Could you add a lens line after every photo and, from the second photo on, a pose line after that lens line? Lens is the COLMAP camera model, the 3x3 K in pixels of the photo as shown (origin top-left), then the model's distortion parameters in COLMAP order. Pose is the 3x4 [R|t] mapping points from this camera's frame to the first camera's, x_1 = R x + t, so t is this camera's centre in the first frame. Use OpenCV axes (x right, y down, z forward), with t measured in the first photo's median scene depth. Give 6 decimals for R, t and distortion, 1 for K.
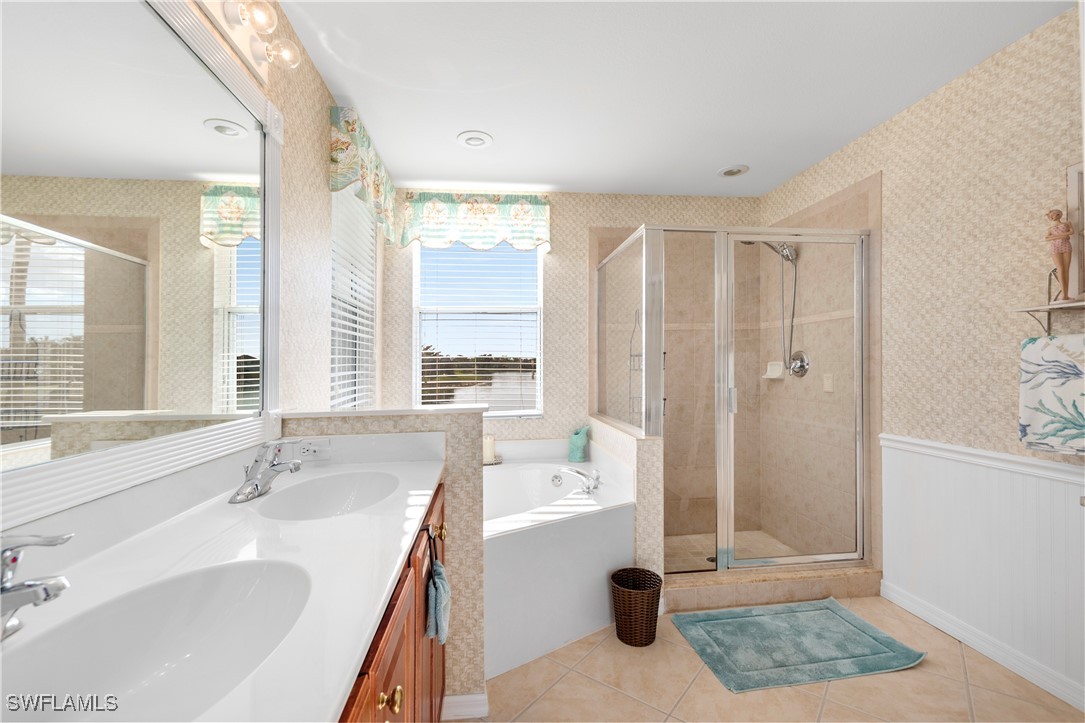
lens RADIAL K [[470.4, 0, 546.8], [0, 470.4, 357.9], [0, 0, 1]] dist [0.001116, -0.002081]
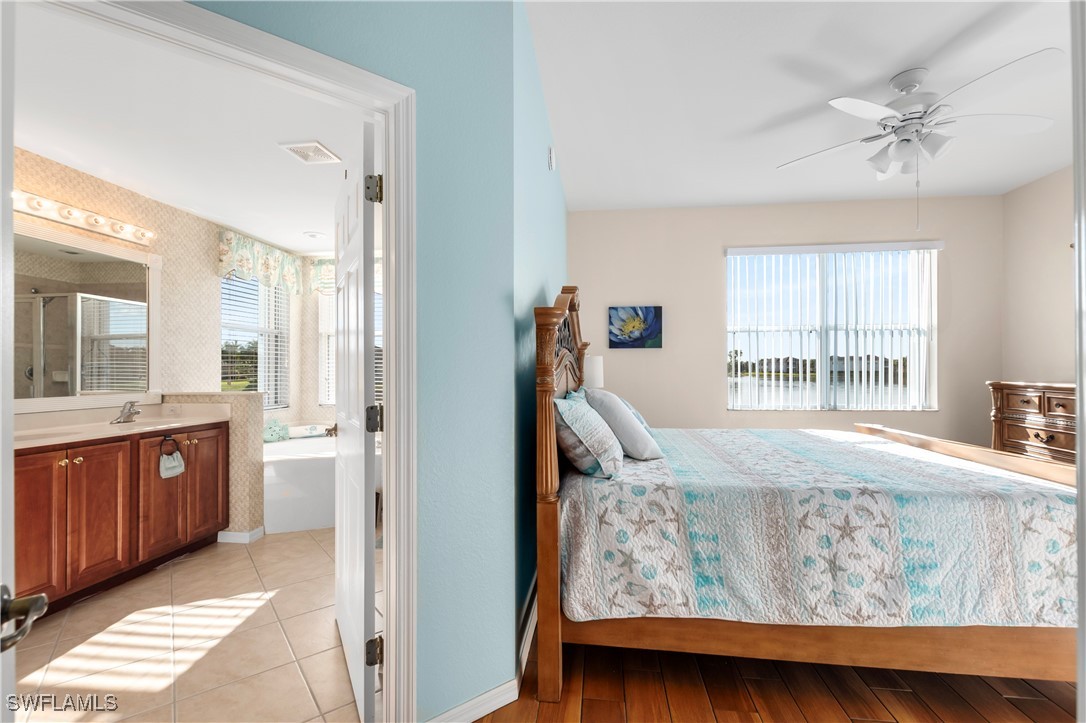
lens RADIAL K [[470.8, 0, 541.5], [0, 470.8, 366.9], [0, 0, 1]] dist [0.001116, -0.002081]
pose [[0.974629, 0.008868, -0.223650, 0.800565], [-0.006514, 0.999915, 0.011263, -0.017817], [0.223731, -0.009520, 0.974604, -0.357246]]
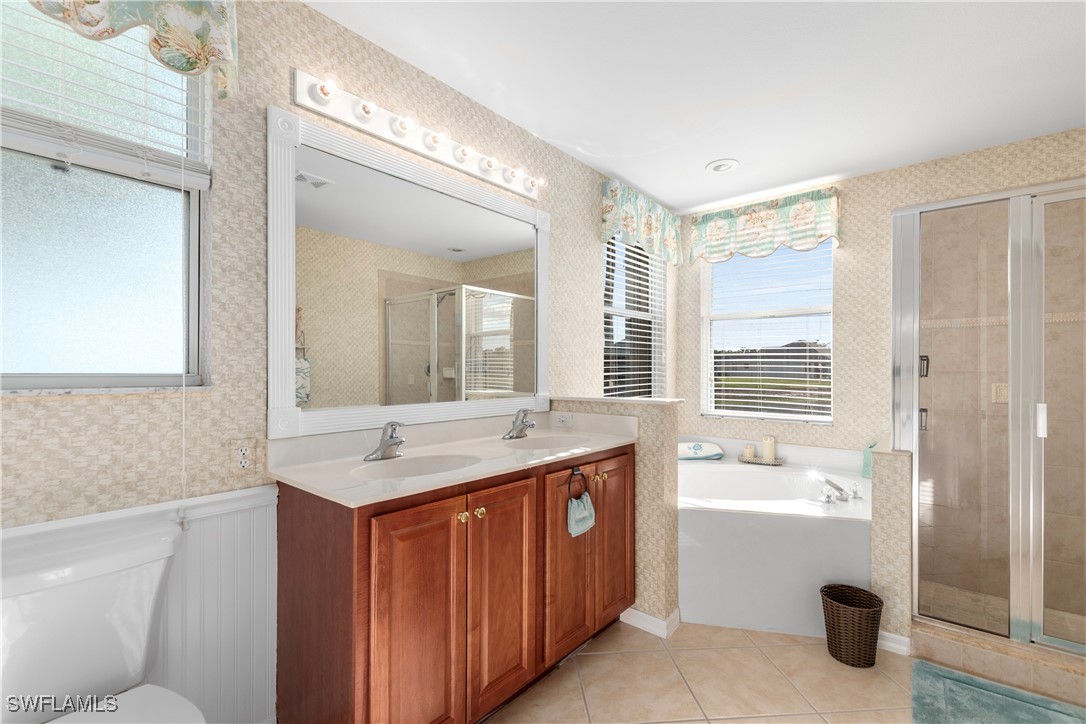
lens RADIAL K [[470.8, 0, 534.8], [0, 470.8, 366.3], [0, 0, 1]] dist [0.001116, -0.002081]
pose [[0.672574, 0.010755, -0.739952, 0.299702], [0.001625, 0.999871, 0.016010, -0.006036], [0.740028, -0.011971, 0.672469, -0.067416]]
